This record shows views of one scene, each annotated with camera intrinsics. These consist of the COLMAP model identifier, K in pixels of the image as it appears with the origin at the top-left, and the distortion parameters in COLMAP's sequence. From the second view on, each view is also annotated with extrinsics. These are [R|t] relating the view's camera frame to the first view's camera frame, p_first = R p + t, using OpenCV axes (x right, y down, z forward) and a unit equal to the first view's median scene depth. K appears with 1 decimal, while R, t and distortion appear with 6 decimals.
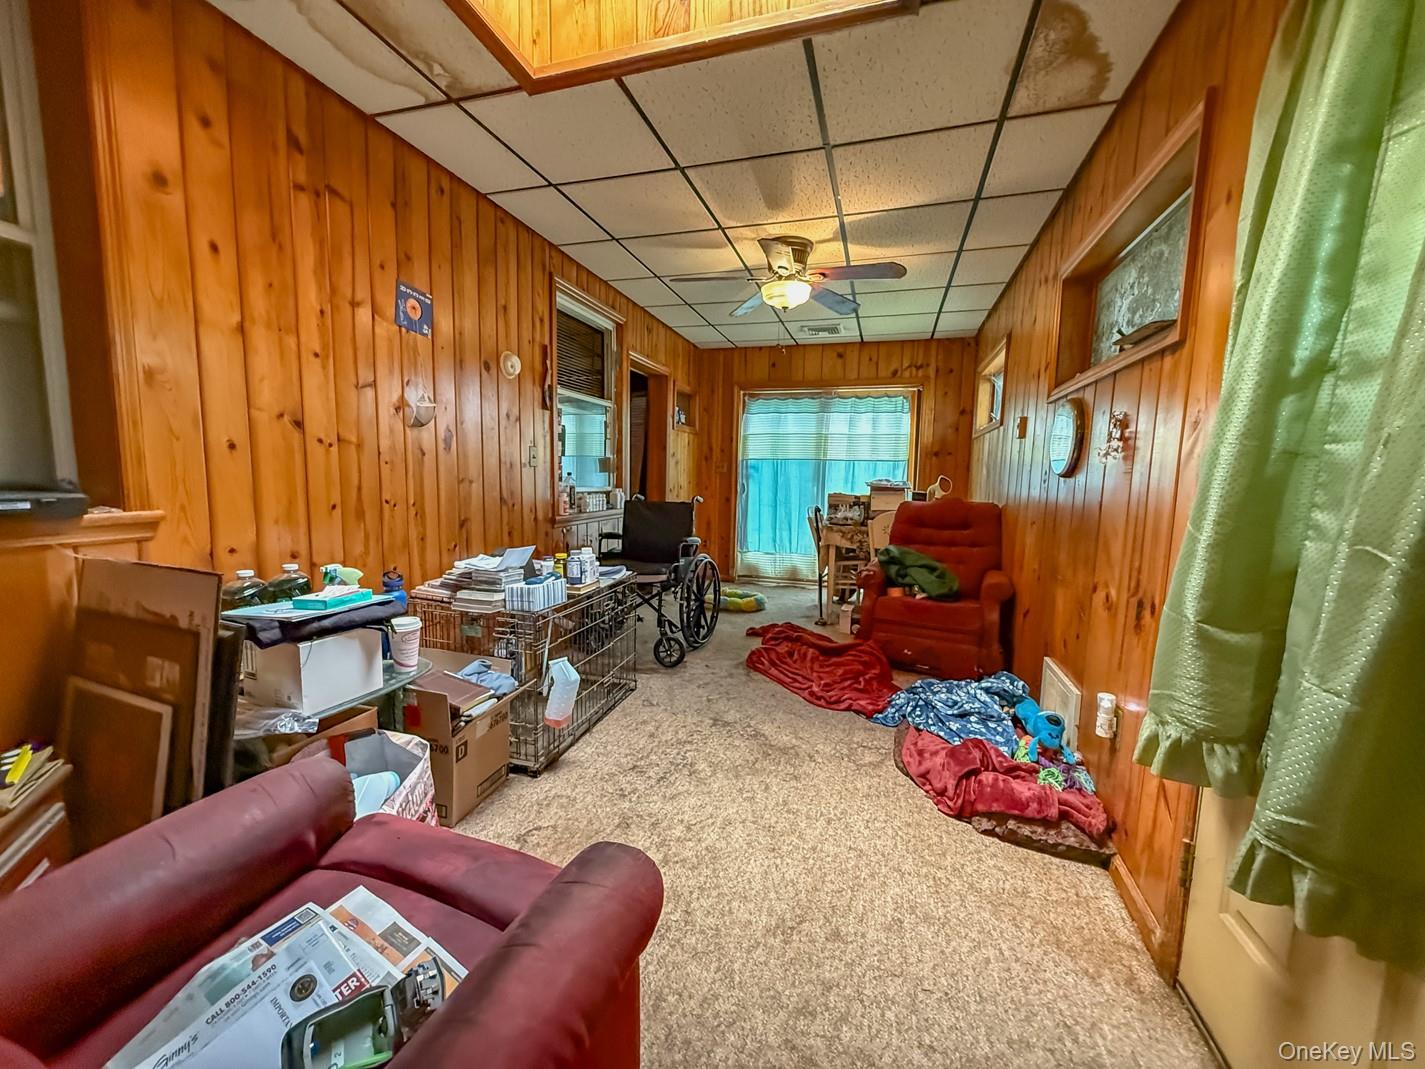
lens RADIAL K [[564.0, 0, 711.0], [0, 564.0, 541.5], [0, 0, 1]] dist [-0.001074, -0.000076]
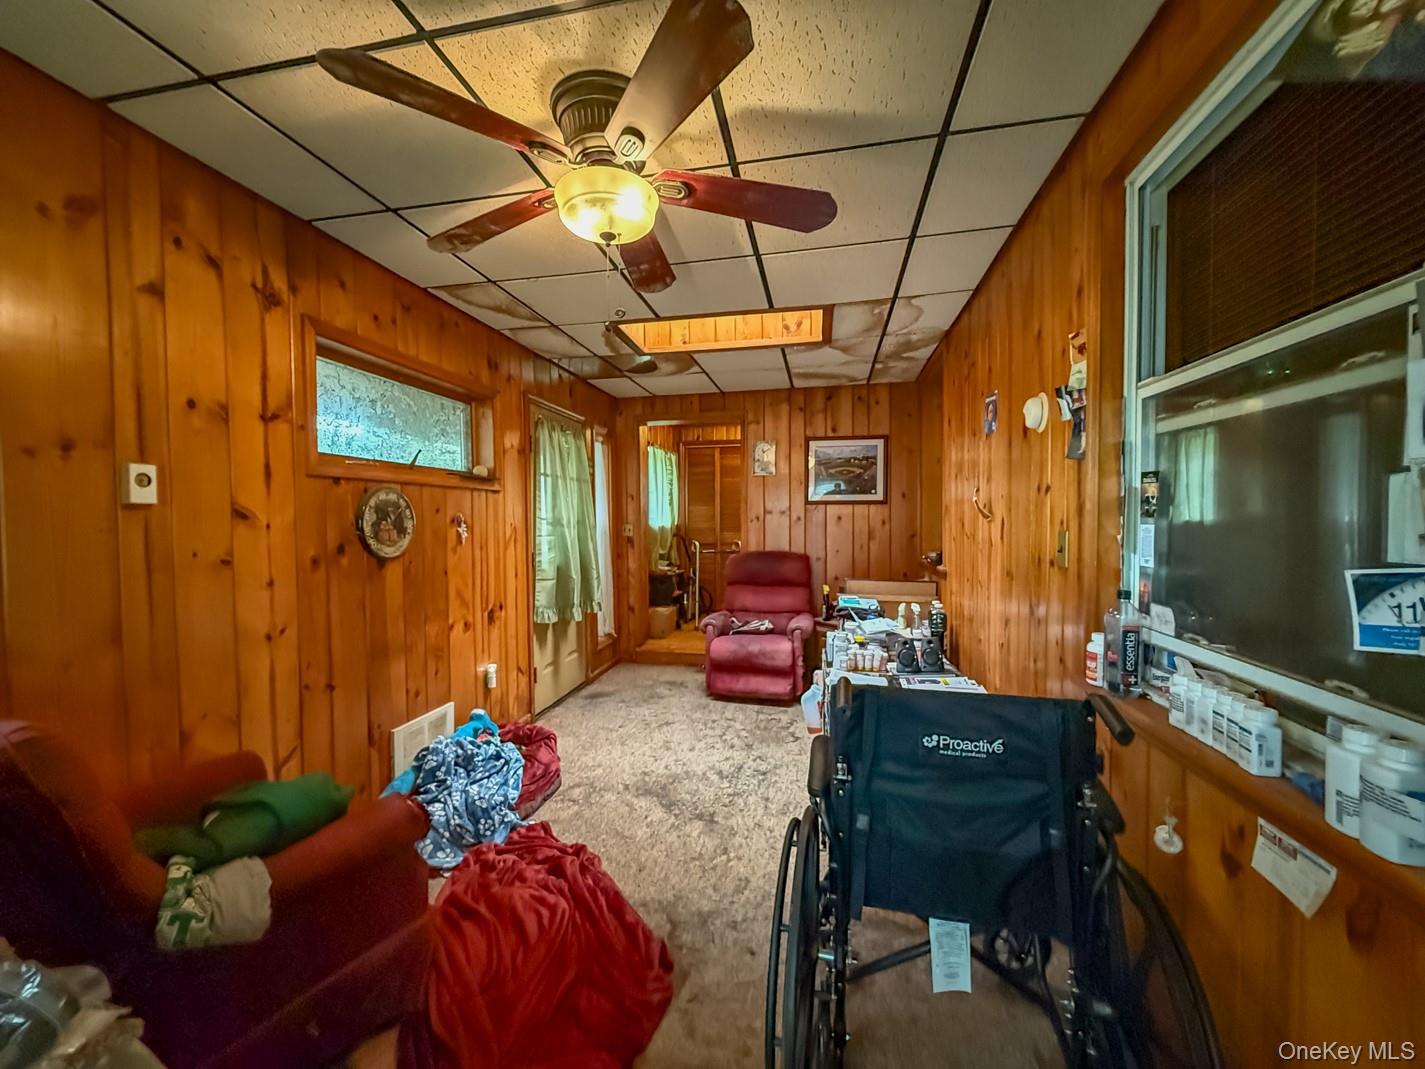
lens RADIAL K [[564.0, 0, 712.8], [0, 564.0, 536.1], [0, 0, 1]] dist [-0.001074, -0.000076]
pose [[-0.994159, -0.016435, -0.106663, 0.133716], [-0.031730, 0.989167, 0.143322, -0.342496], [0.103152, 0.145869, -0.983911, 2.169844]]
